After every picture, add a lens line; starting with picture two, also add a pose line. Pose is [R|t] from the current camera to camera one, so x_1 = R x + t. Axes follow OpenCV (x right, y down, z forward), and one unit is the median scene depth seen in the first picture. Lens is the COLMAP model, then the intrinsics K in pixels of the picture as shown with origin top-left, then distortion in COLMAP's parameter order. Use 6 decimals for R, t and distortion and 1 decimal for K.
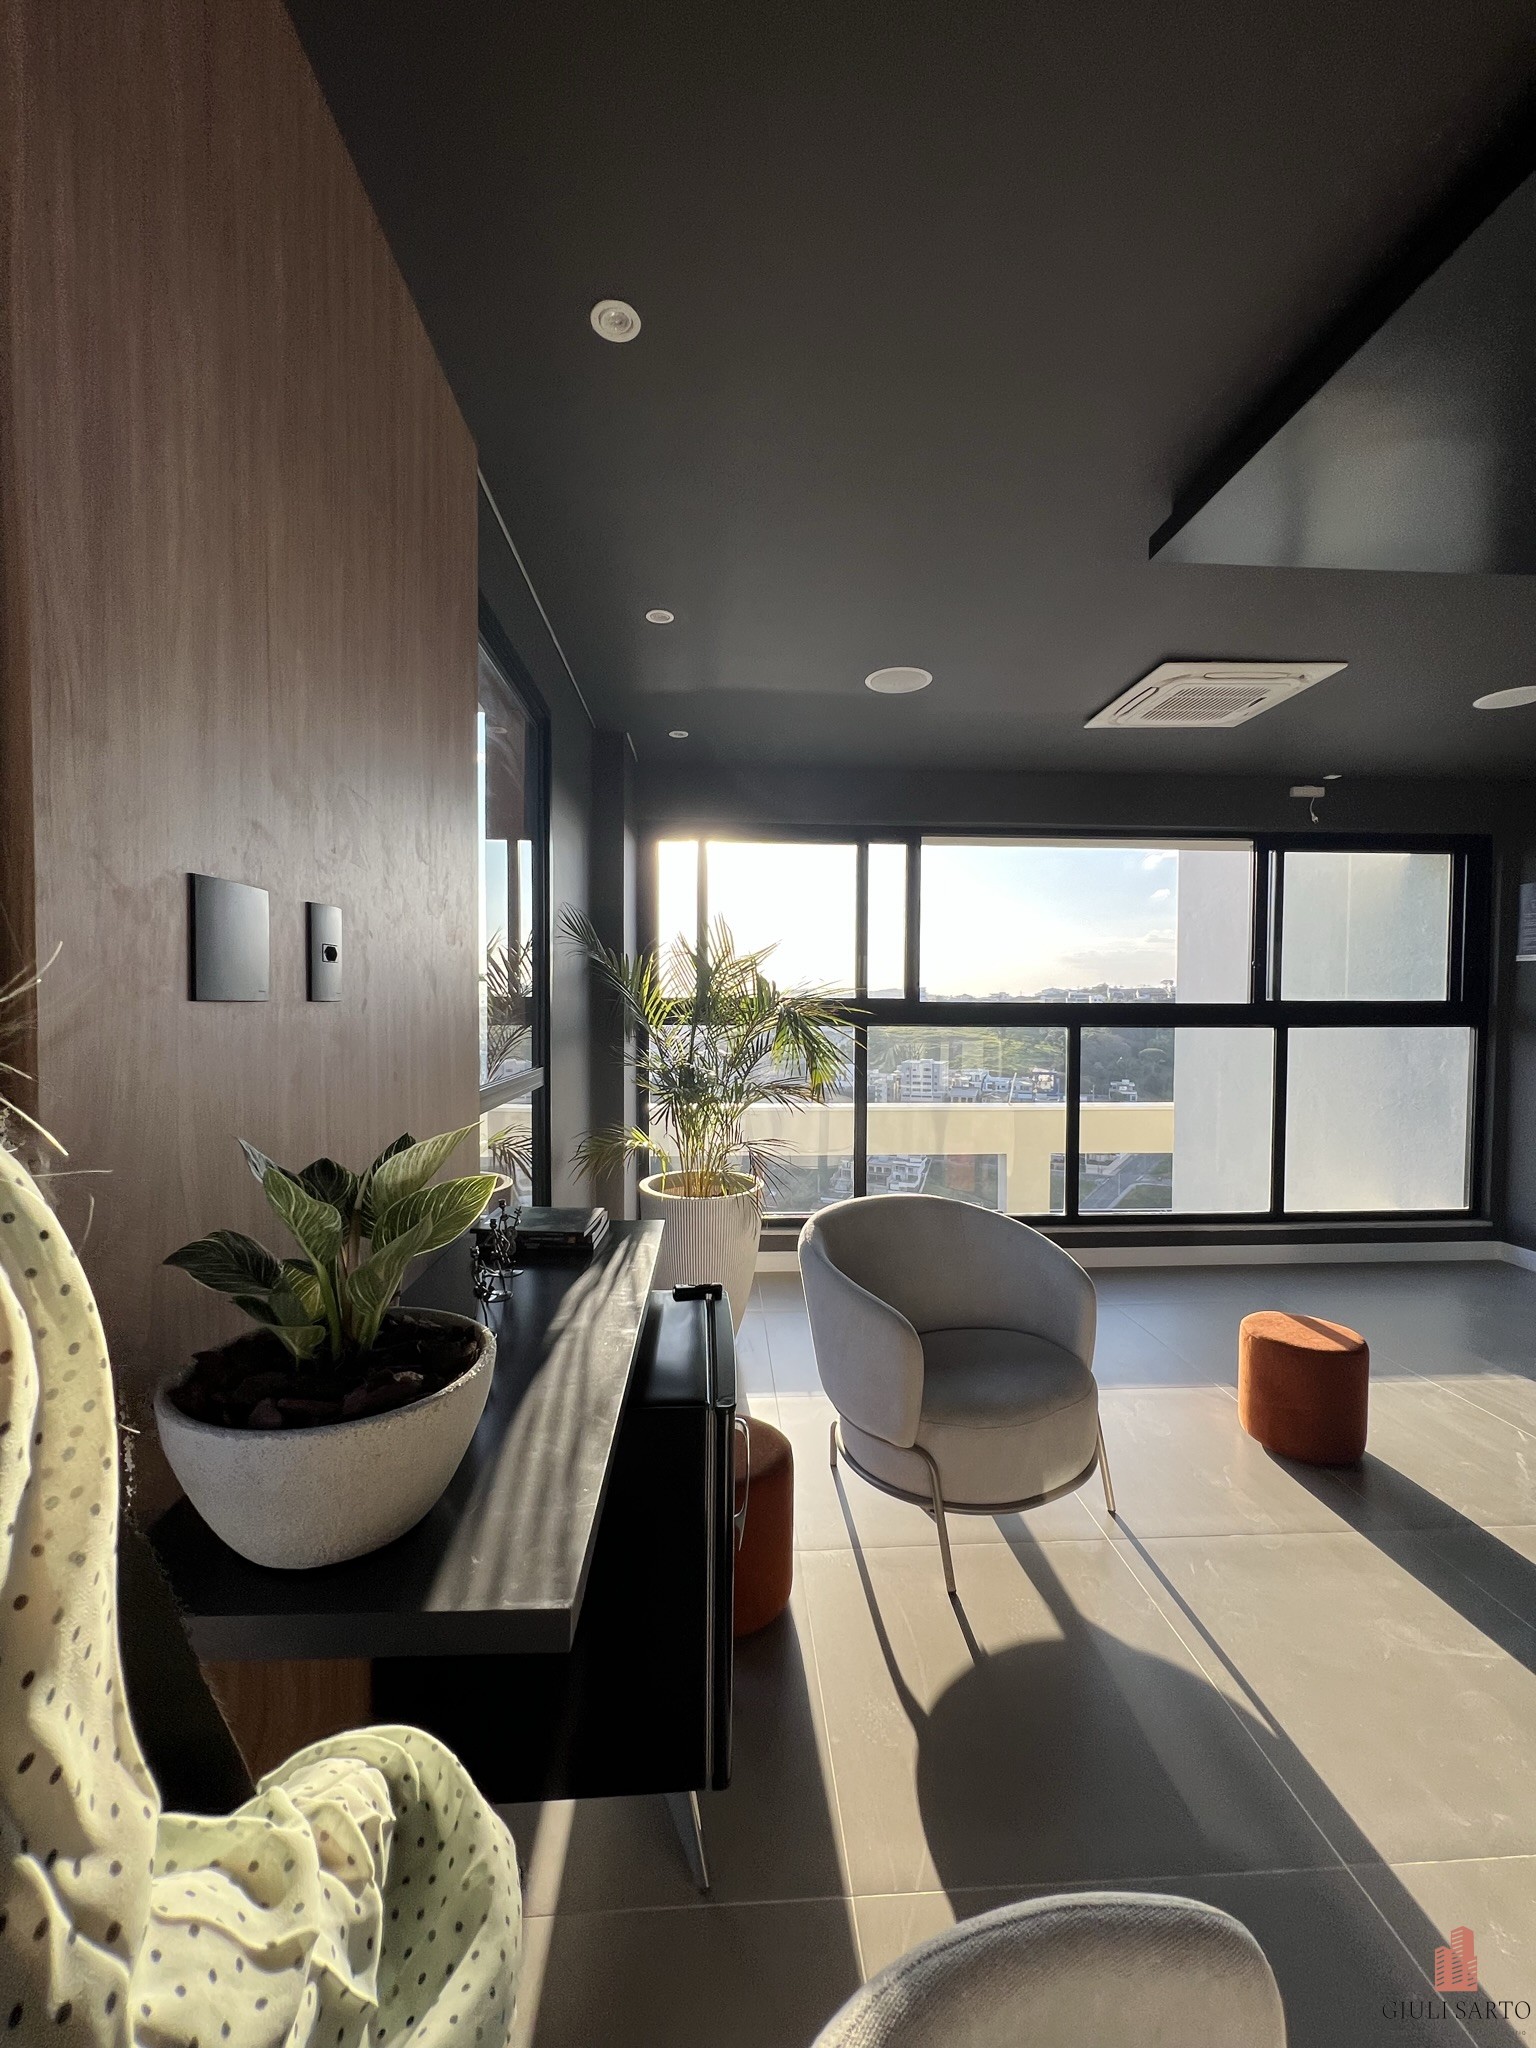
lens RADIAL K [[823.7, 0, 762.9], [0, 823.7, 1022.8], [0, 0, 1]] dist [-0.001744, -0.000036]
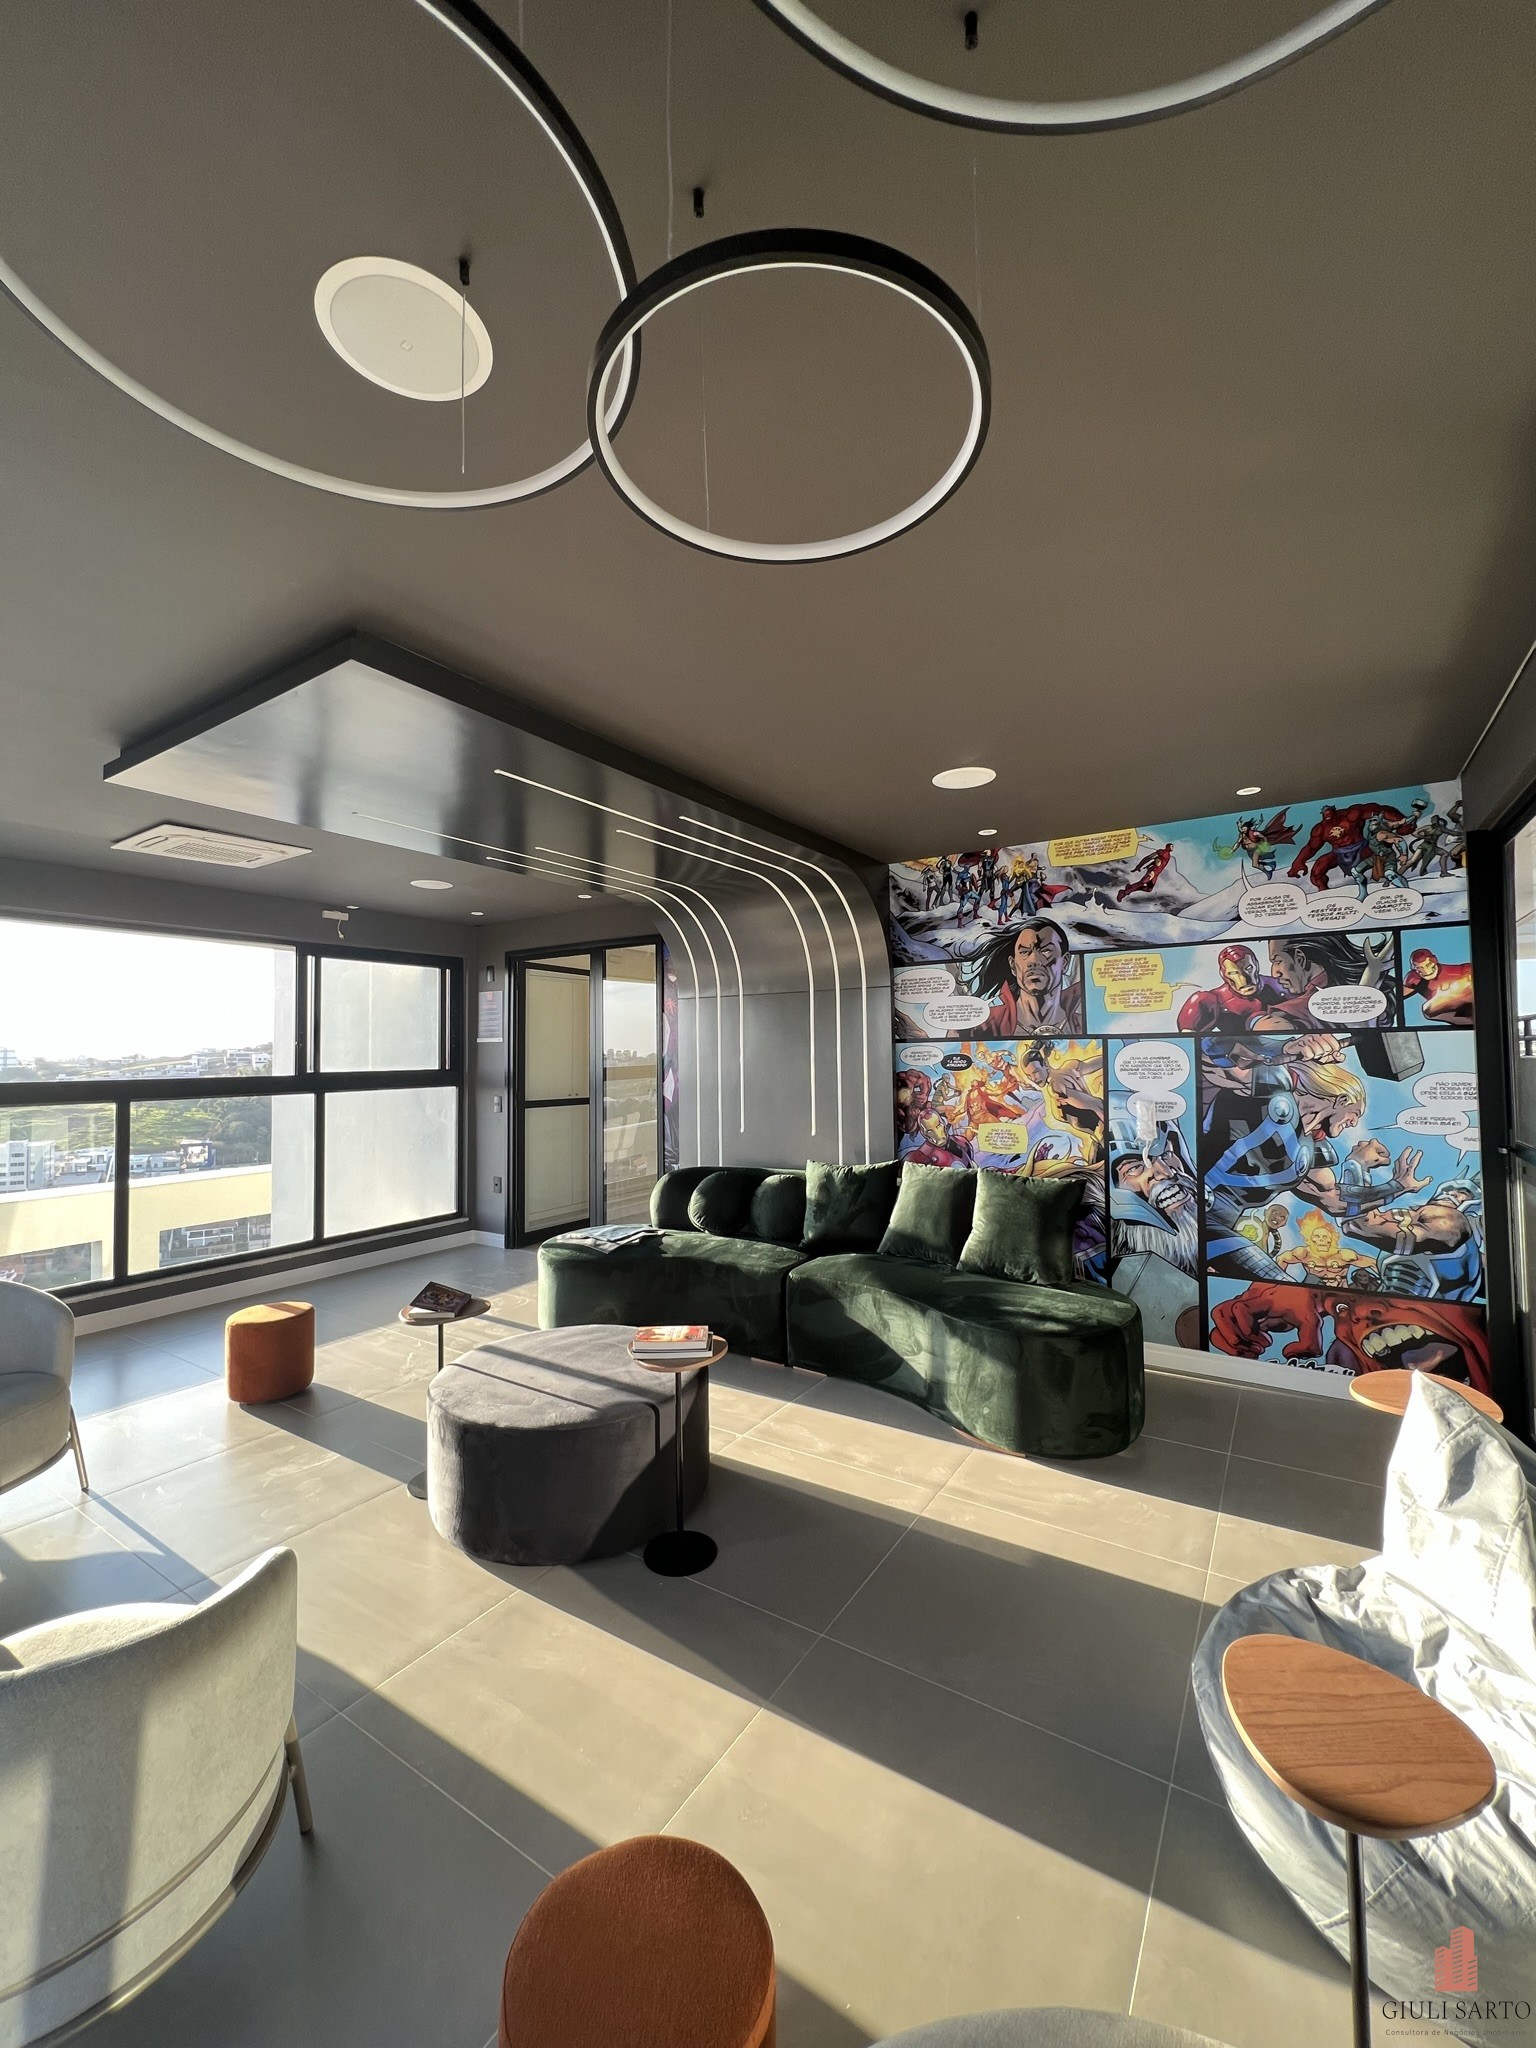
lens RADIAL K [[823.7, 0, 762.9], [0, 823.7, 1022.8], [0, 0, 1]] dist [-0.001744, -0.000036]
pose [[0.595493, 0.019234, 0.803131, 0.005852], [0.037906, 0.997927, -0.052004, -0.010874], [-0.802466, 0.061411, 0.593529, -0.328911]]
